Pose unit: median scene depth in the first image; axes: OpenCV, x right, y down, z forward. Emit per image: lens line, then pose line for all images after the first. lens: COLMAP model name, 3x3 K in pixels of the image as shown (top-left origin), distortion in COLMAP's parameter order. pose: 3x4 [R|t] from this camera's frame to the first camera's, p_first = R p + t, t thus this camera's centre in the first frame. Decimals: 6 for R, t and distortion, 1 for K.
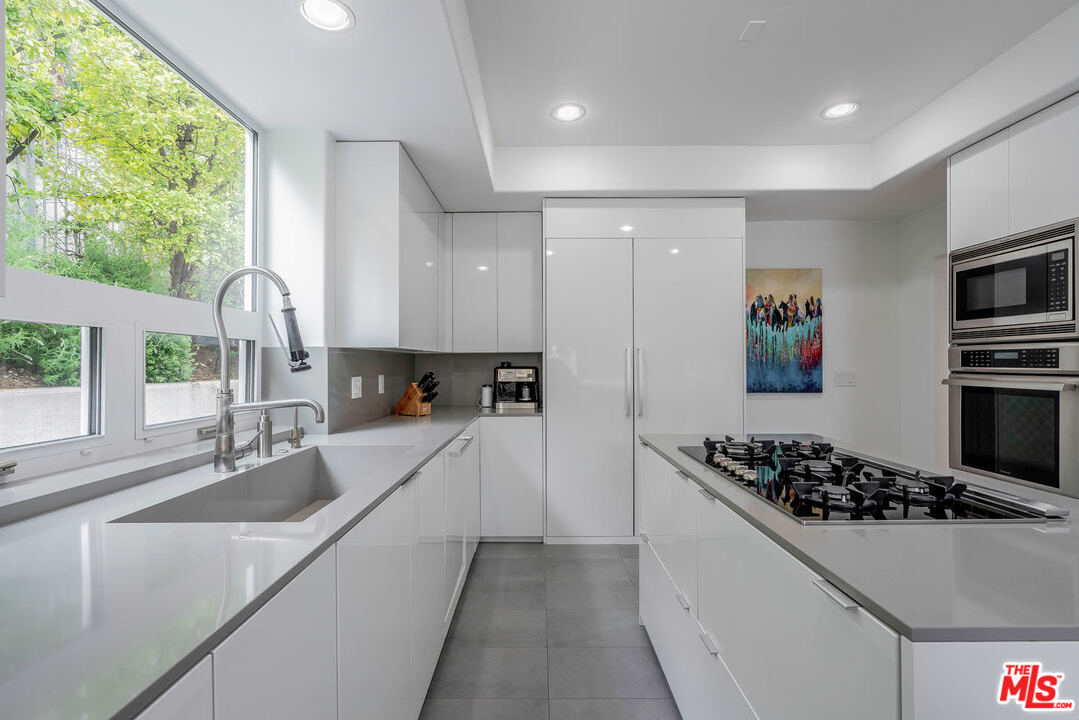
lens RADIAL K [[480.1, 0, 539.5], [0, 480.1, 360.0], [0, 0, 1]] dist [-0.004022, -0.000035]
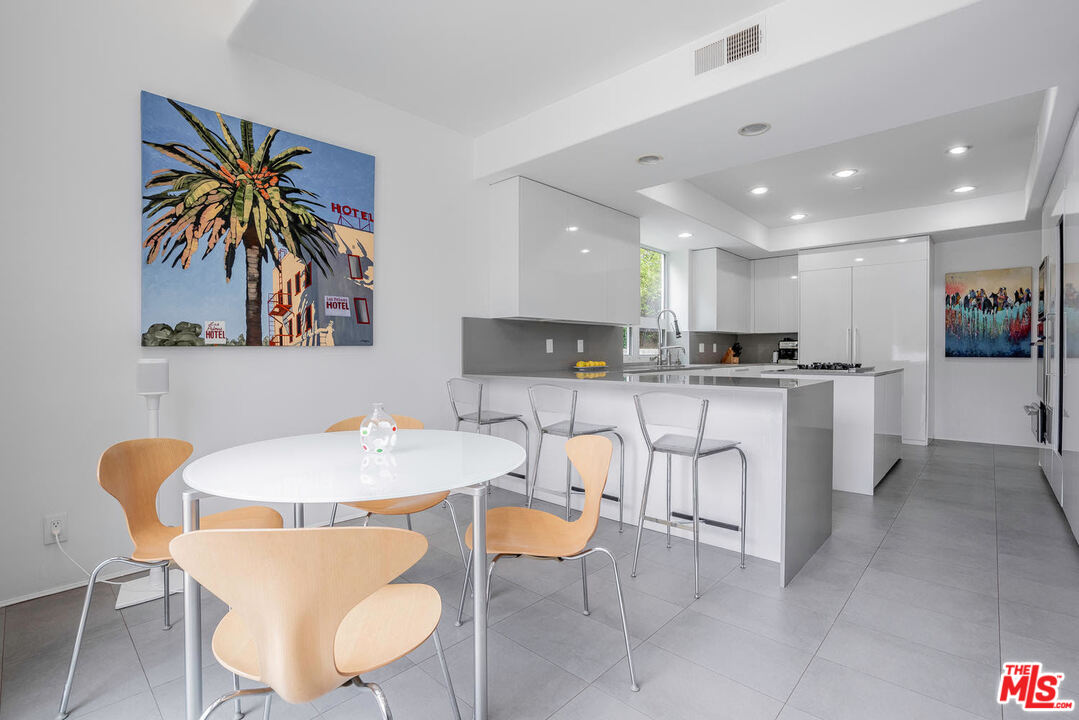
lens RADIAL K [[494.3, 0, 539.5], [0, 494.3, 360.0], [0, 0, 1]] dist [-0.026314, 0.000009]
pose [[0.728507, 0.017002, -0.684827, 0.511171], [0.002604, 0.999616, 0.027587, 0.033644], [0.685033, -0.021881, 0.728183, -0.964755]]
